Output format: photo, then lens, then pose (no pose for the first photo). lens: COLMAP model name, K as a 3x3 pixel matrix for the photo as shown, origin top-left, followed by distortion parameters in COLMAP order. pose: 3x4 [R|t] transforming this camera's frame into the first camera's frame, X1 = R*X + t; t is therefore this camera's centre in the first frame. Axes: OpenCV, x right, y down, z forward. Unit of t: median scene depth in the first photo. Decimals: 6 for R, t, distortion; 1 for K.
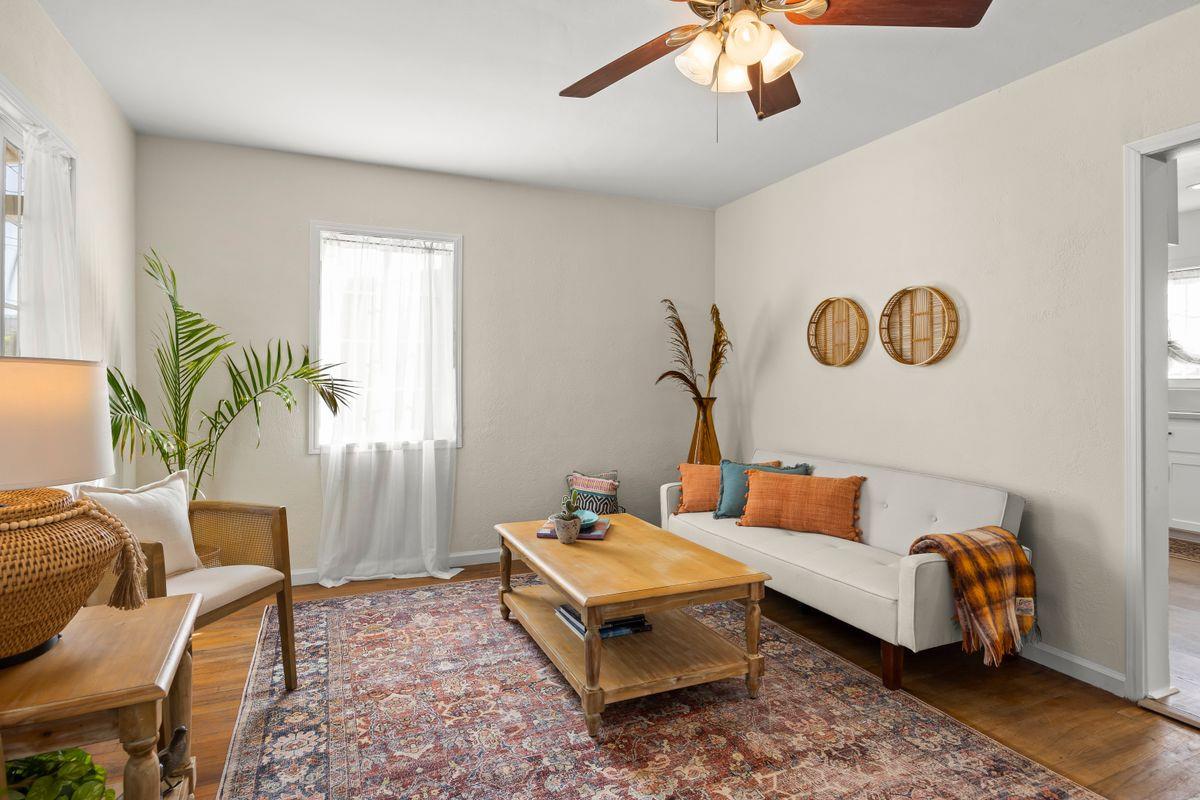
lens RADIAL K [[631.7, 0, 593.4], [0, 631.7, 384.3], [0, 0, 1]] dist [-0.003311, -0.000361]
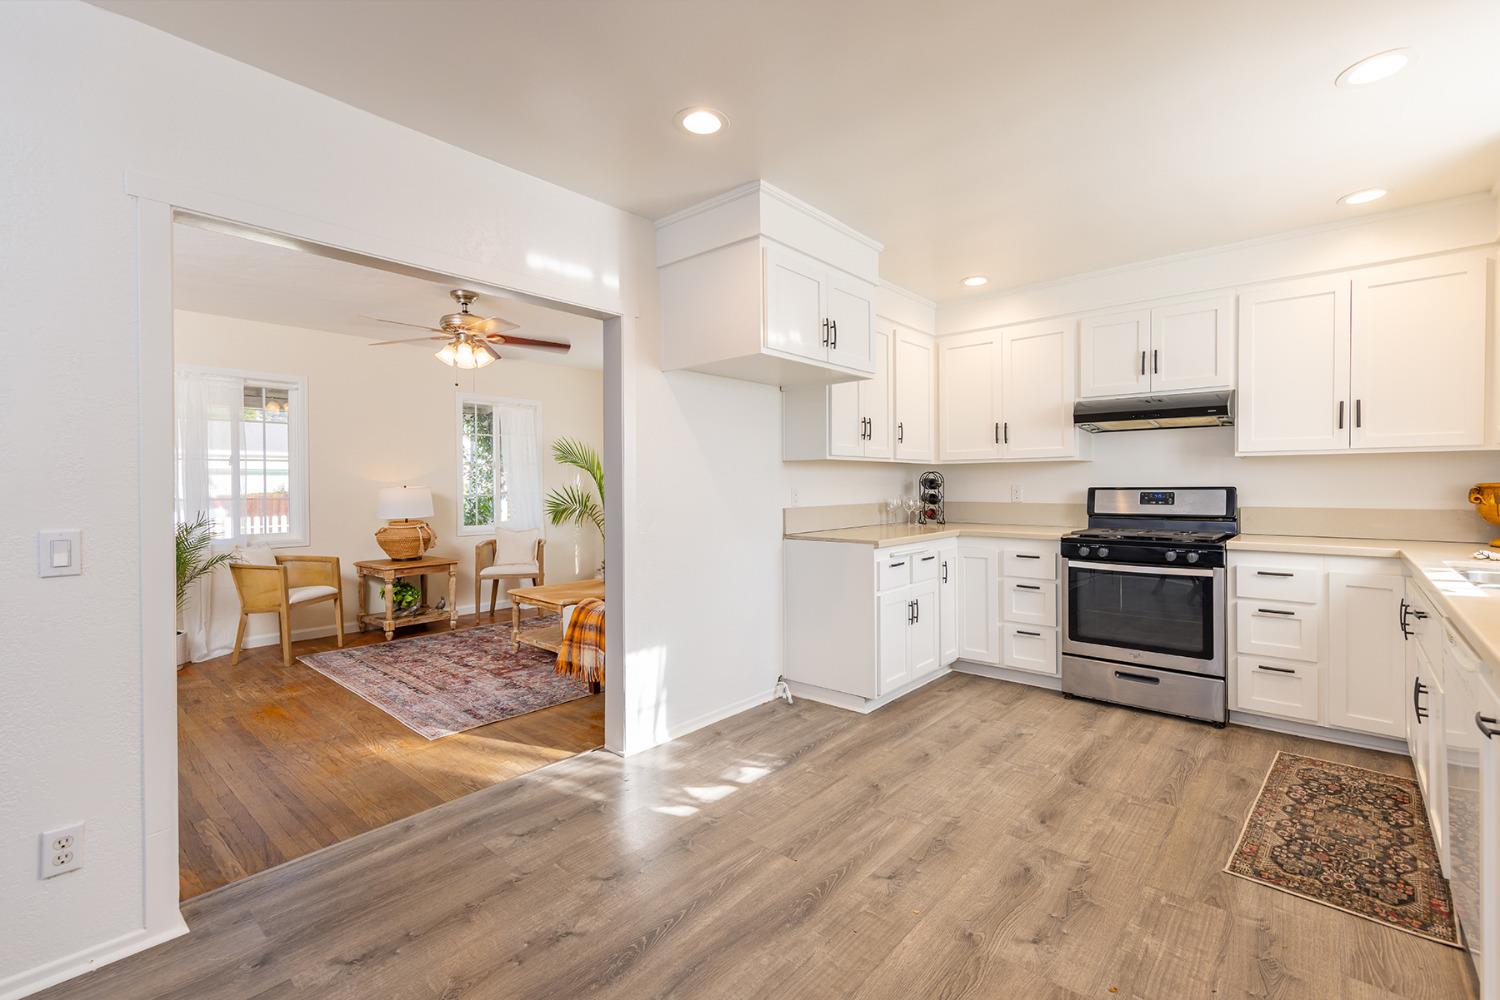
lens RADIAL K [[644.2, 0, 756.7], [0, 644.2, 492.1], [0, 0, 1]] dist [0.000041, -0.000015]
pose [[0.434039, 0.009906, -0.900840, 2.159814], [-0.002402, 0.999949, 0.009838, -0.030066], [0.900891, -0.002106, 0.434041, 0.700841]]
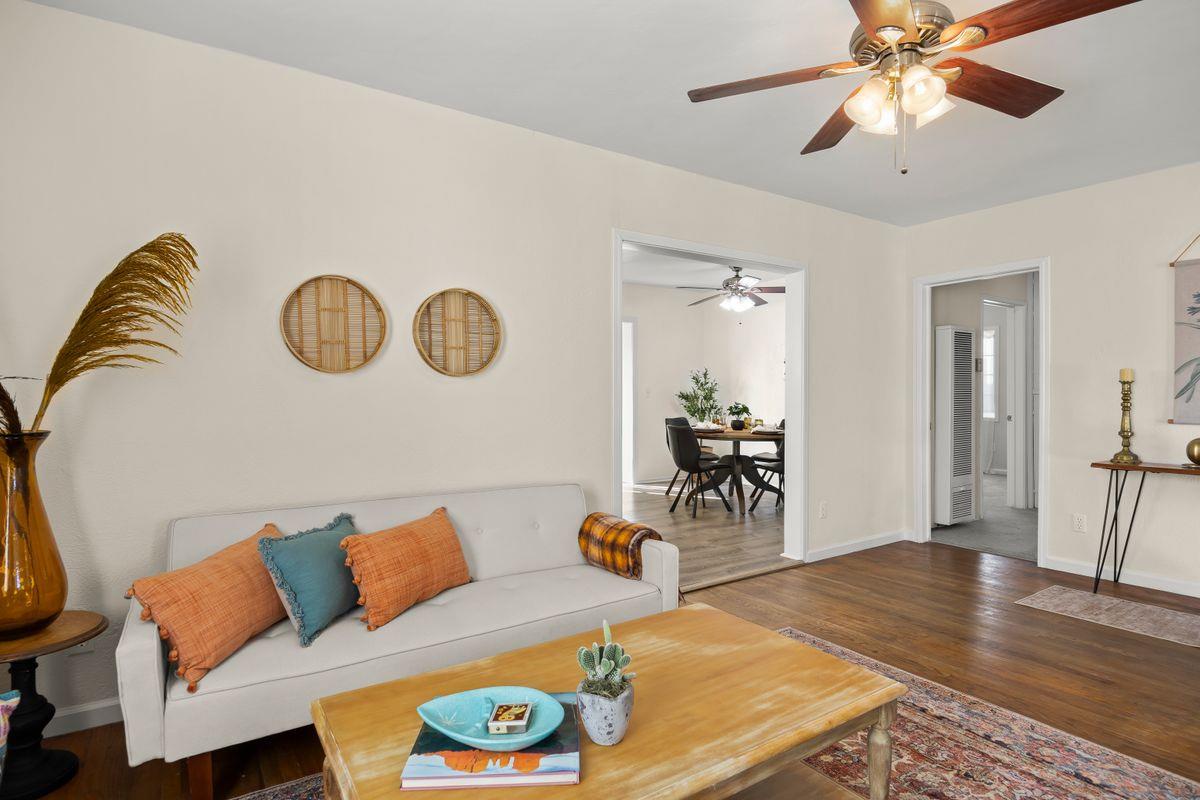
lens RADIAL K [[637.9, 0, 608.5], [0, 637.9, 393.1], [0, 0, 1]] dist [-0.000891, -0.000001]
pose [[-0.193896, -0.003051, 0.981017, -0.606563], [0.007968, 0.999957, 0.004685, -0.008560], [-0.980990, 0.008725, -0.193863, 1.309081]]
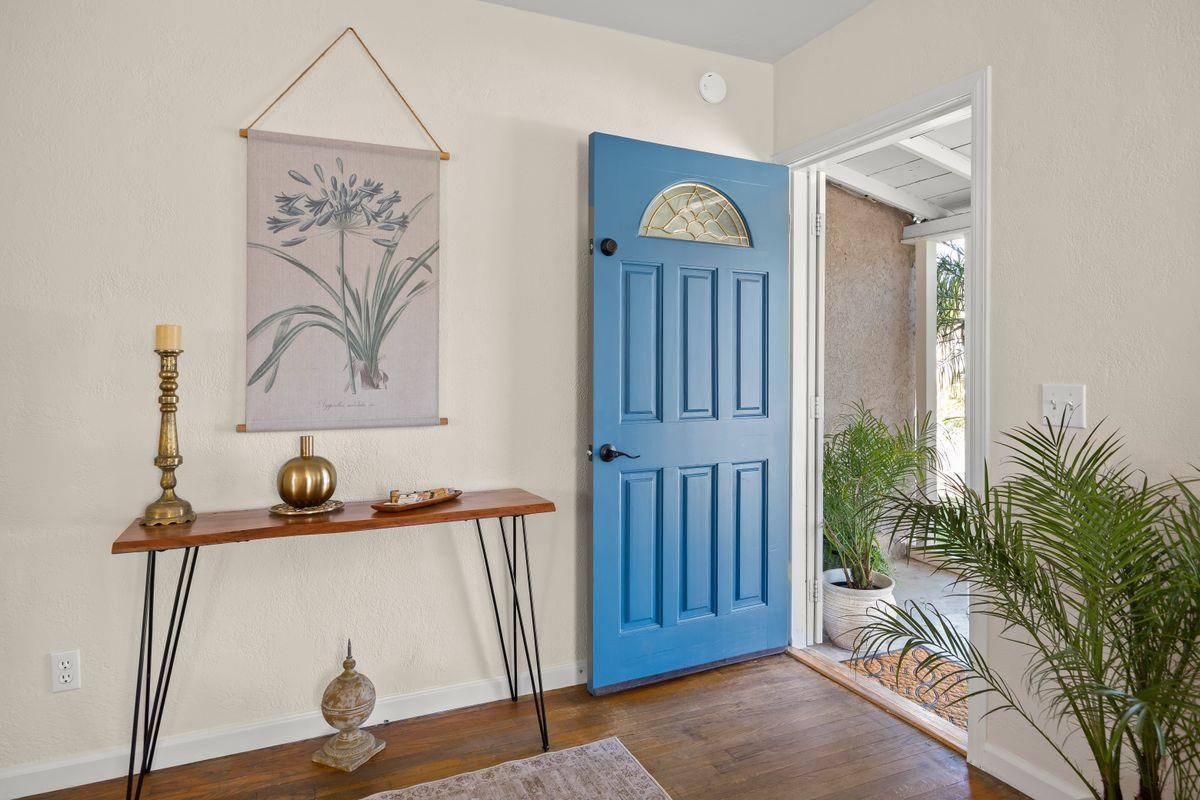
lens RADIAL K [[701.2, 0, 602.9], [0, 701.2, 365.3], [0, 0, 1]] dist [-0.016241, 0.002517]
pose [[-0.999973, -0.001401, -0.007221, 0.217315], [-0.001463, 0.999962, 0.008571, -0.011121], [0.007209, 0.008582, -0.999937, 0.543315]]
